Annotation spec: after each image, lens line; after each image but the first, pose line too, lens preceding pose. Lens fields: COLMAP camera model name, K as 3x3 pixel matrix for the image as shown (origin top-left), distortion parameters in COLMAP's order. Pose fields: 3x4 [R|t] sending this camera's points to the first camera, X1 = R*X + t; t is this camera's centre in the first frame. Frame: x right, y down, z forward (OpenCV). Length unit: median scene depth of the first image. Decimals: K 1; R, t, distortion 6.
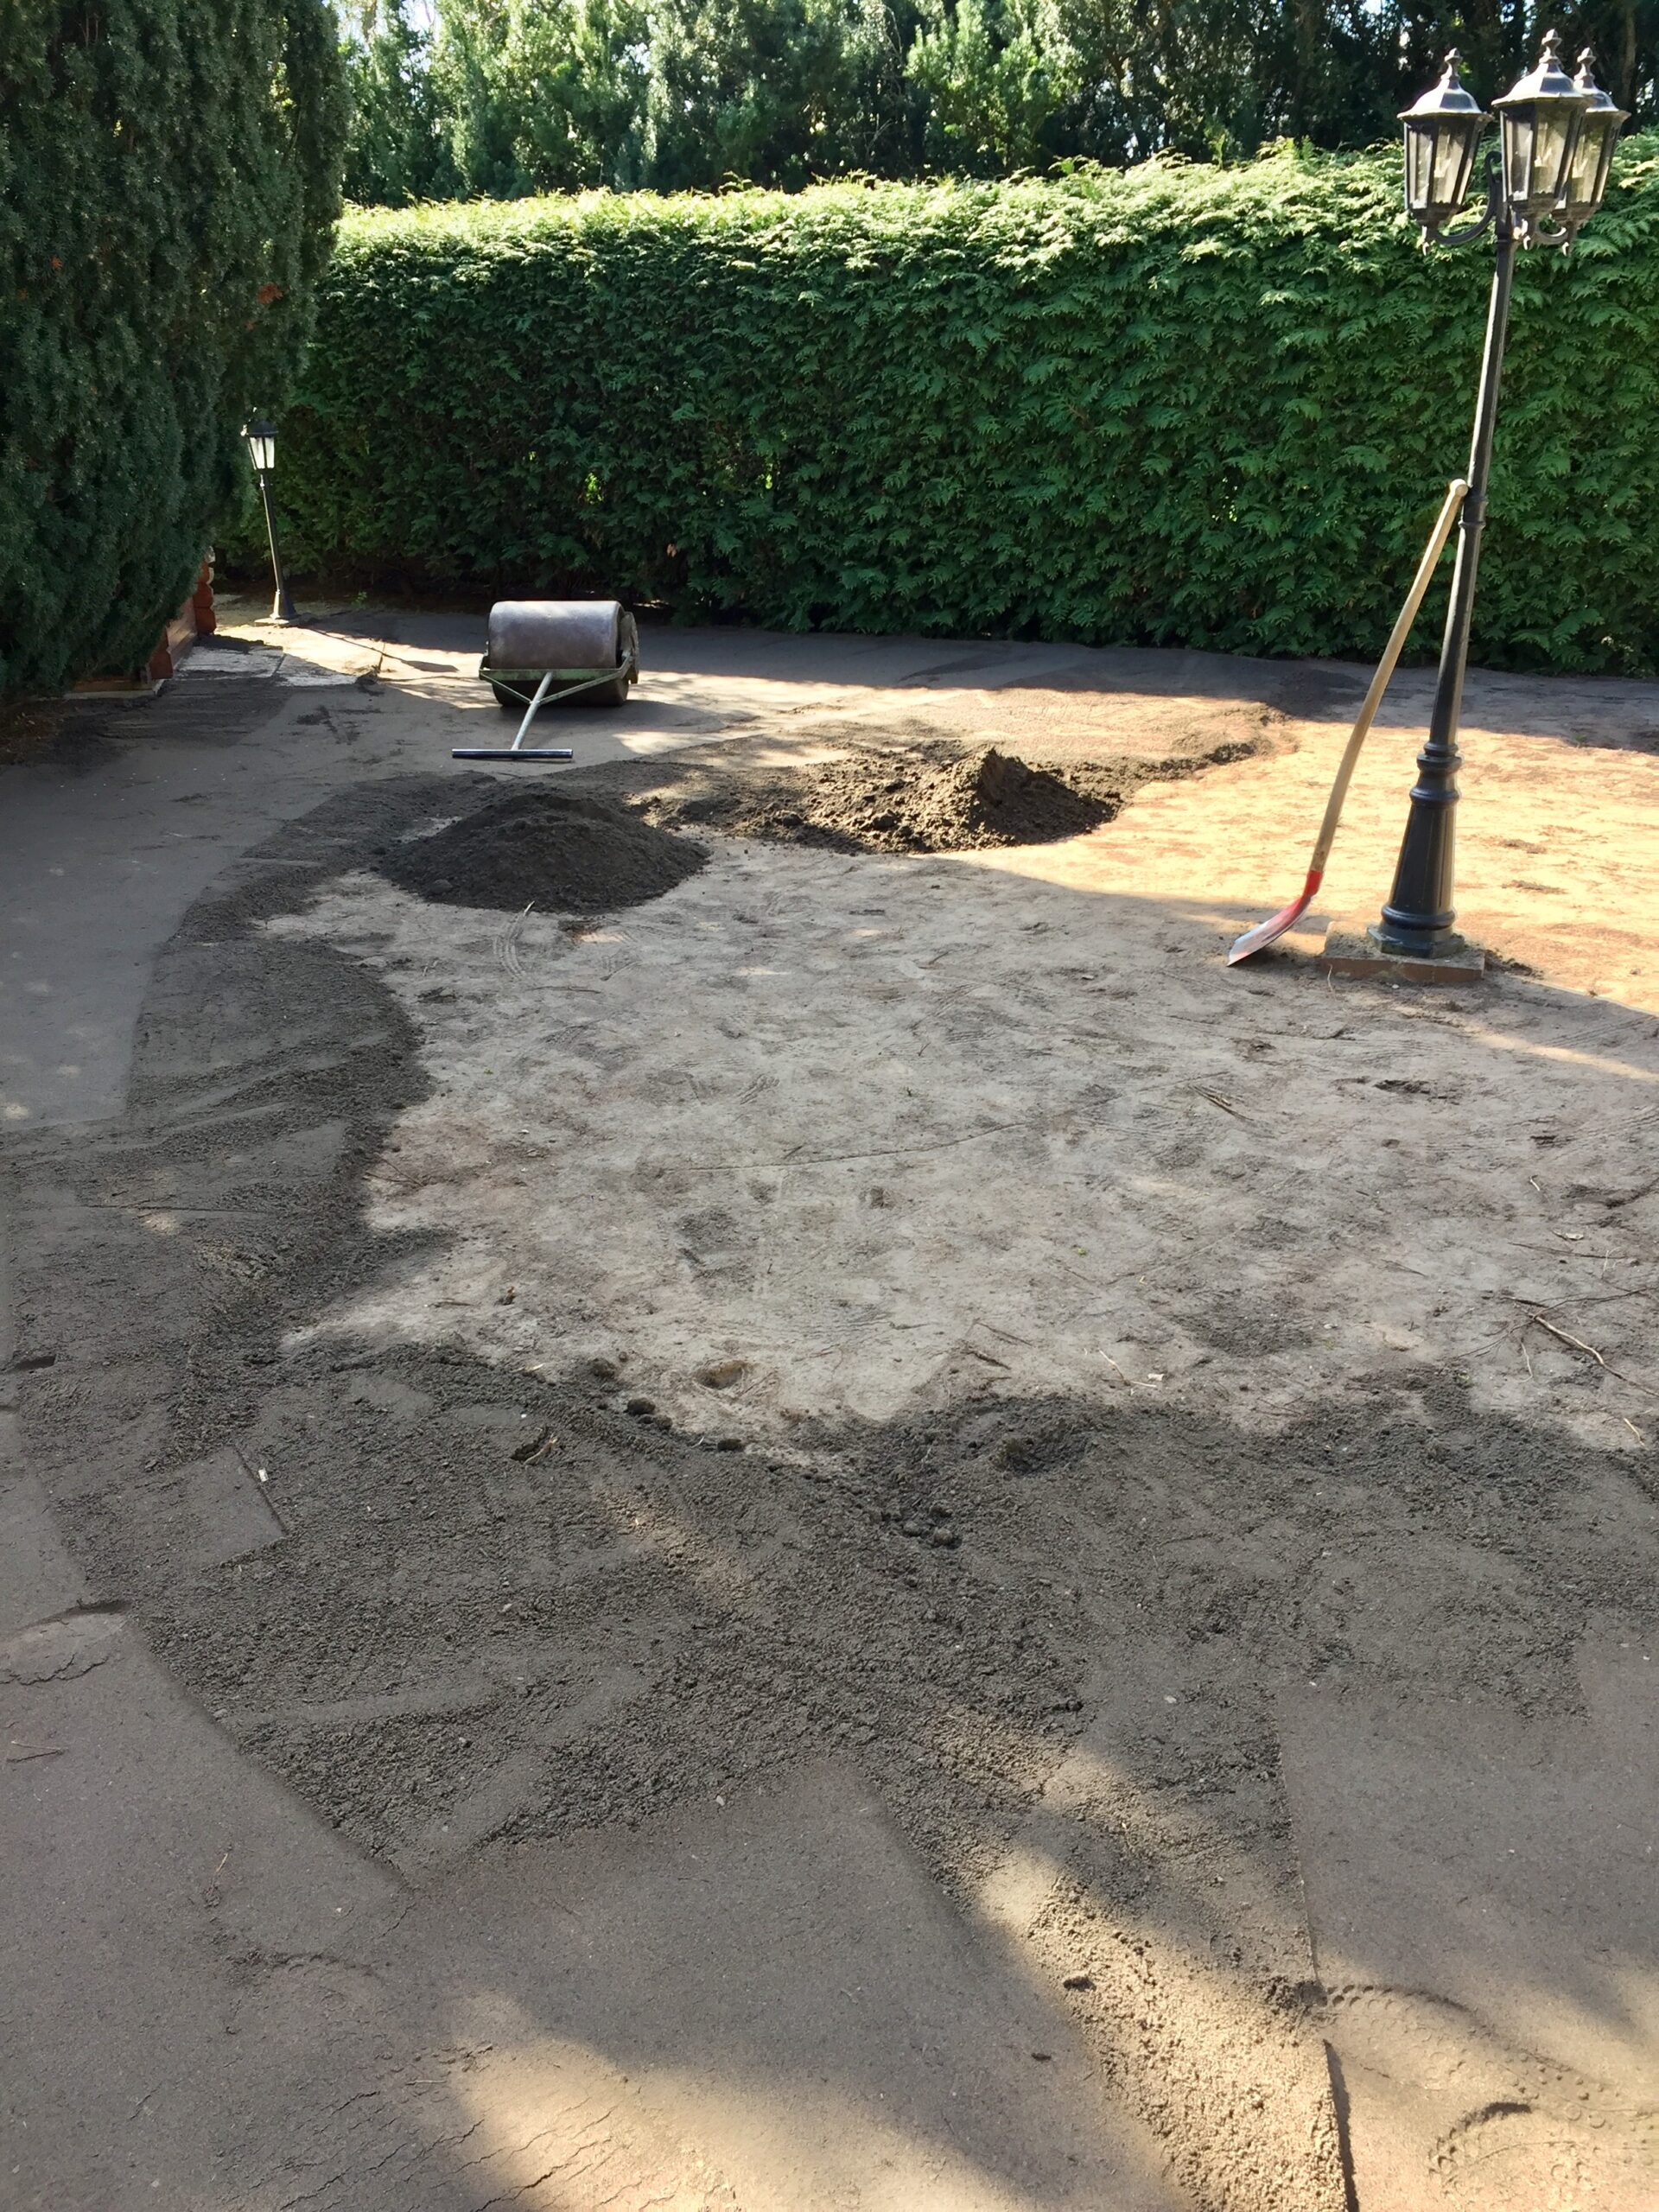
lens RADIAL K [[1961.3, 0, 844.5], [0, 1961.3, 1116.2], [0, 0, 1]] dist [0.064659, -0.089860]
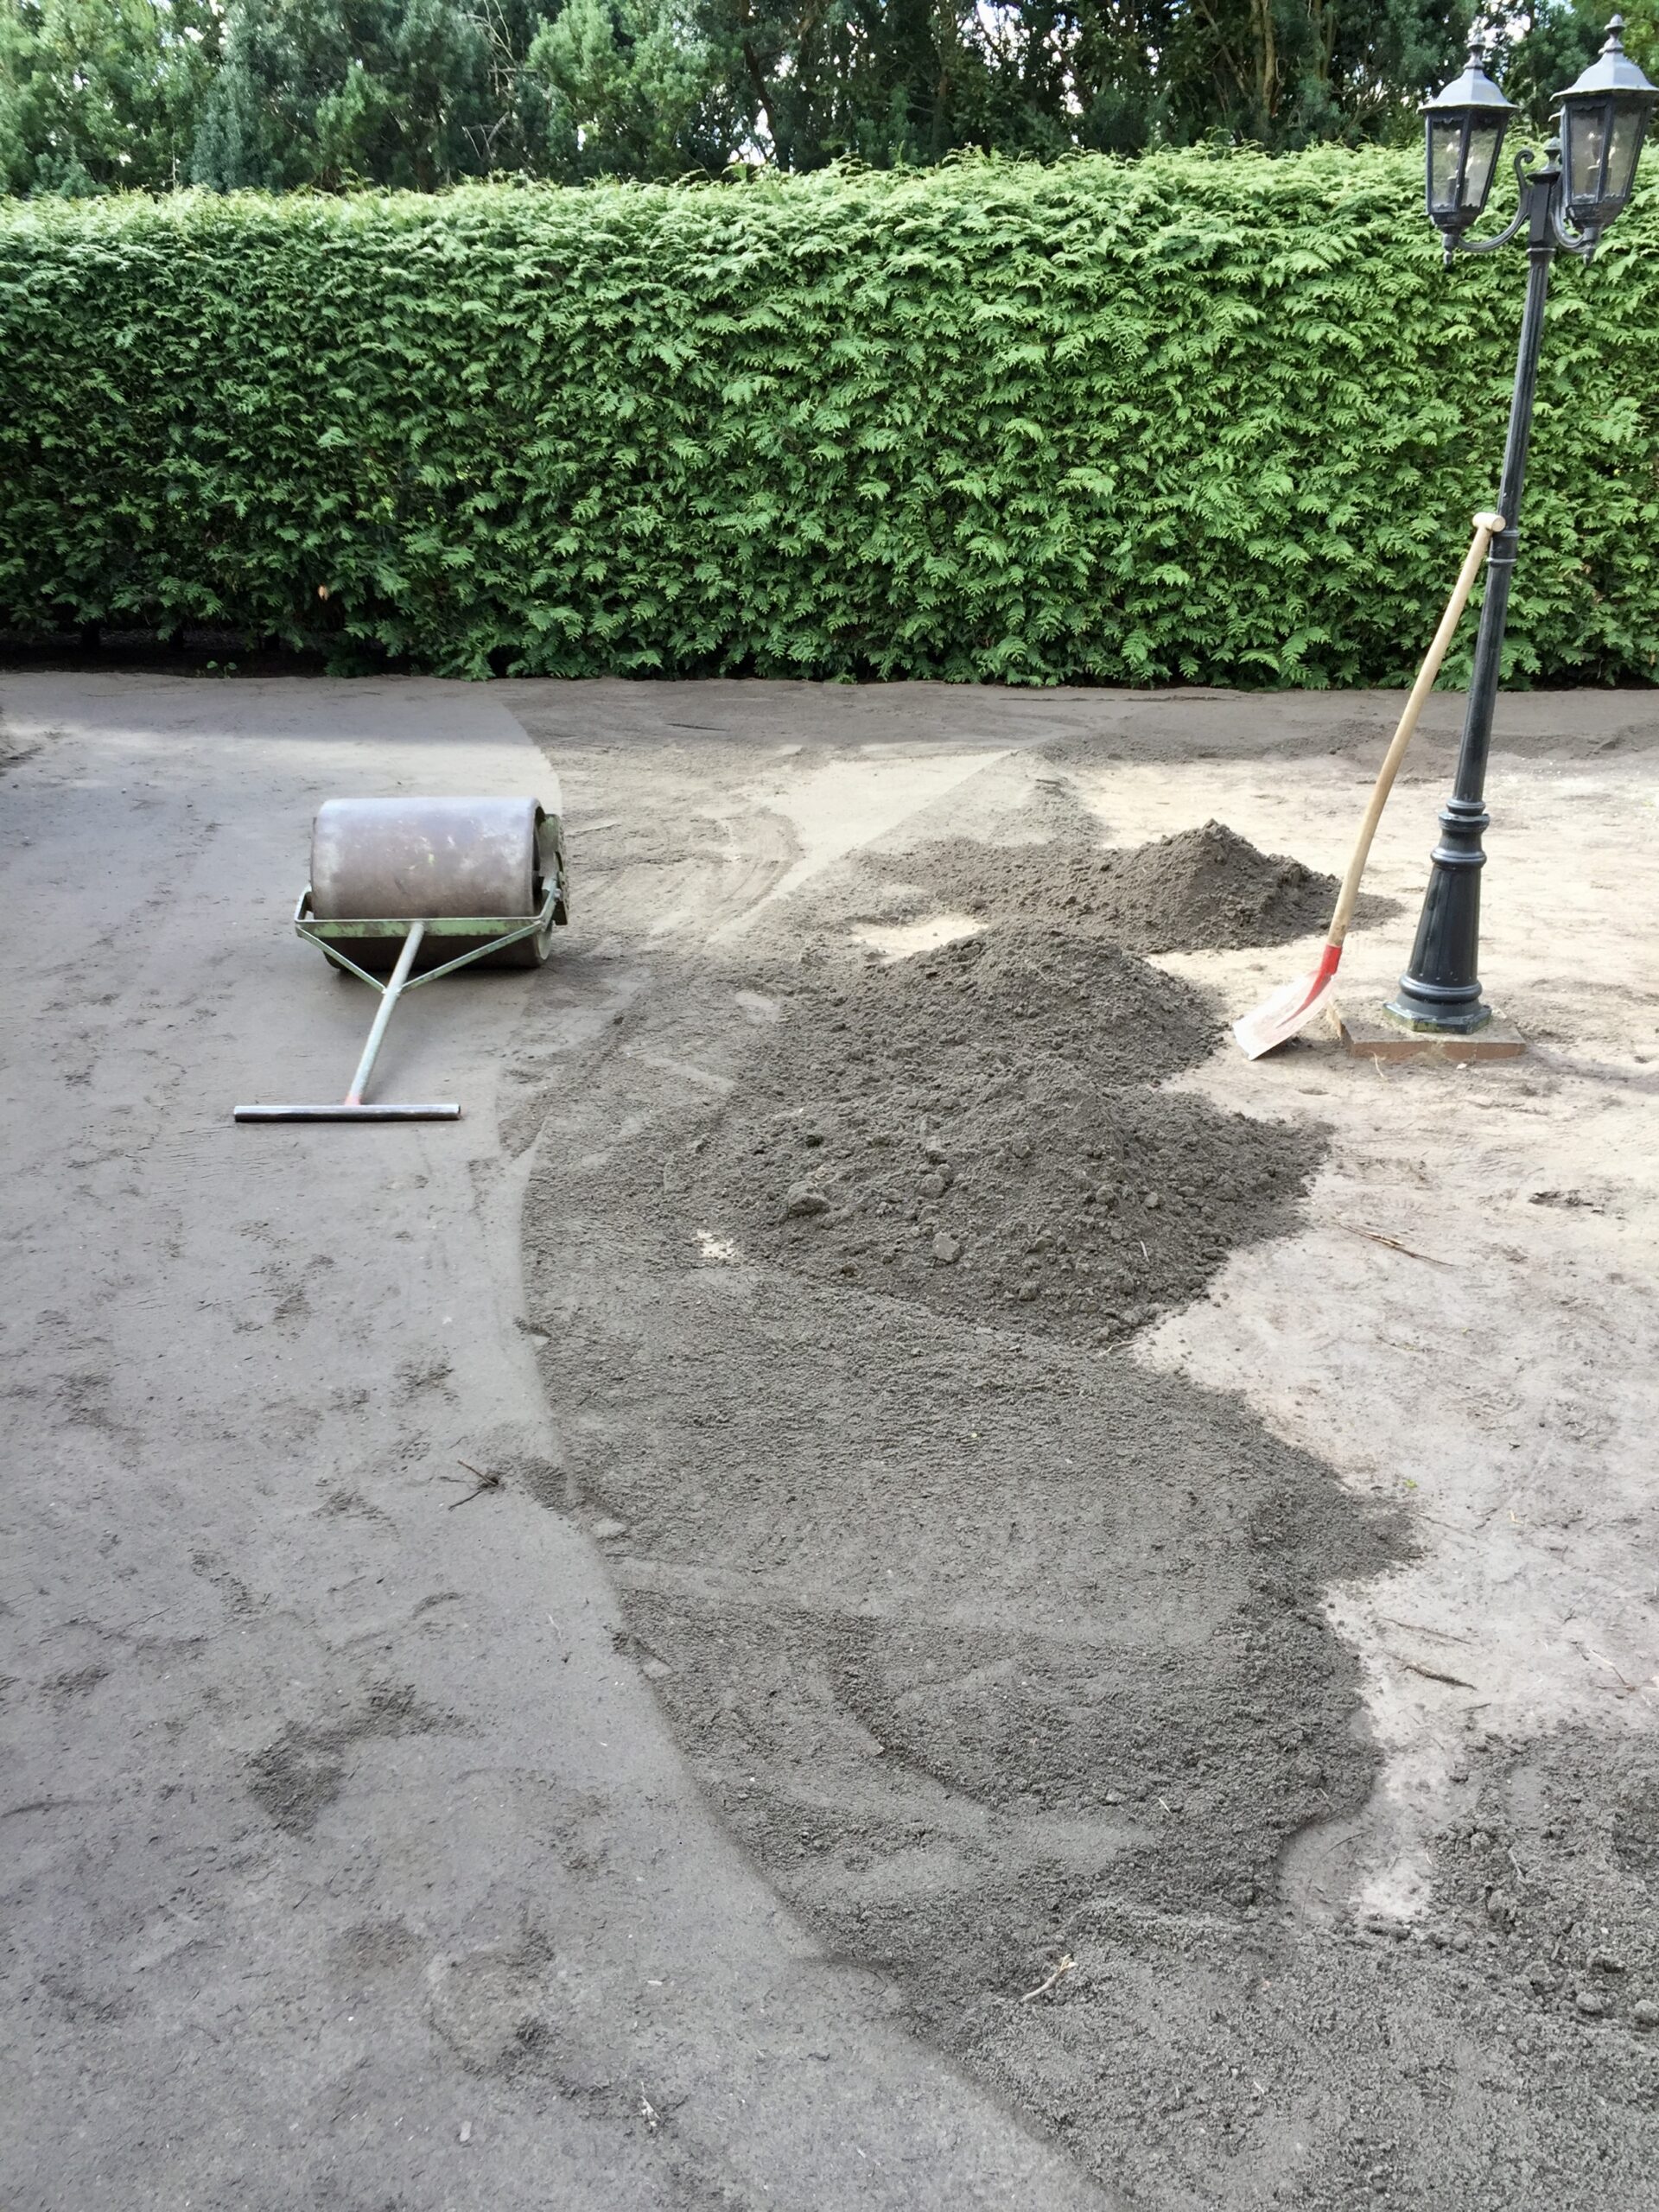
lens RADIAL K [[1961.3, 0, 880.4], [0, 1961.3, 1115.3], [0, 0, 1]] dist [0.064659, -0.089860]
pose [[0.965119, -0.096808, 0.243256, -0.096109], [0.098406, 0.995131, 0.005607, -0.037782], [-0.242614, 0.018526, 0.969946, 0.093187]]
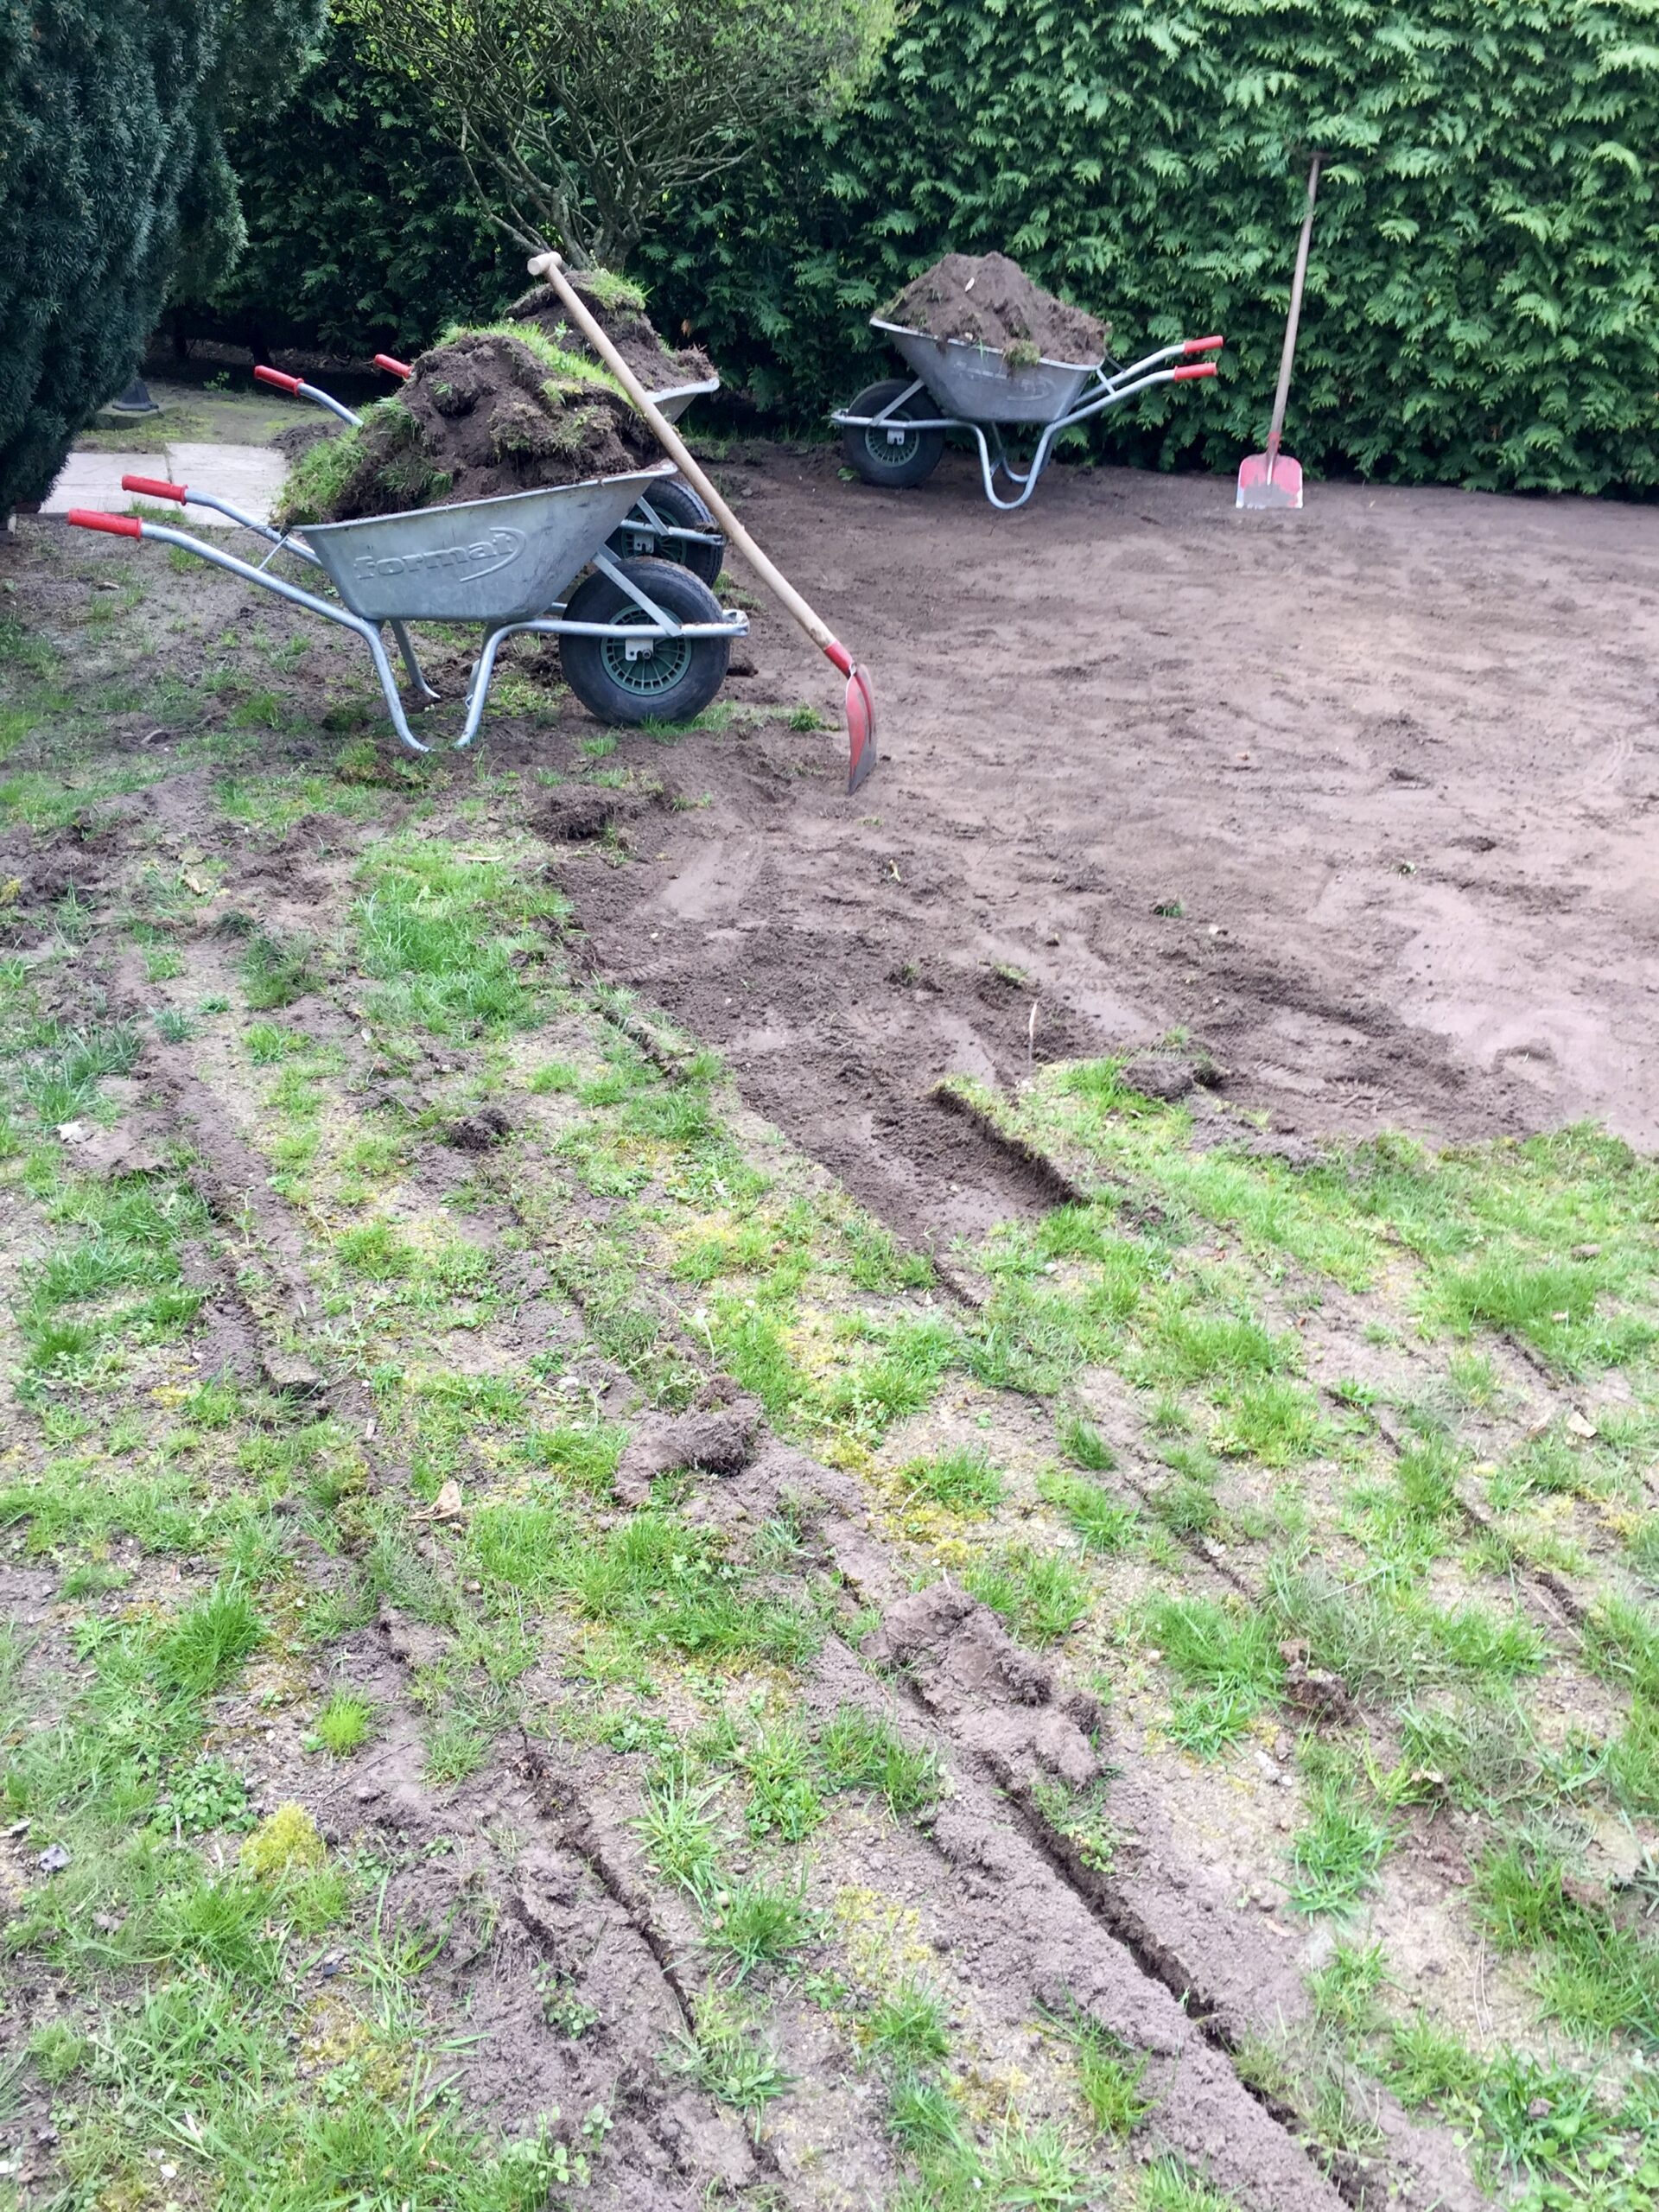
lens RADIAL K [[1961.3, 0, 837.4], [0, 1961.3, 1093.0], [0, 0, 1]] dist [0.064659, -0.089860]
pose [[0.988169, -0.032911, 0.149796, -0.172103], [0.018352, 0.995061, 0.097556, -0.083289], [-0.152267, -0.093652, 0.983892, 0.270342]]
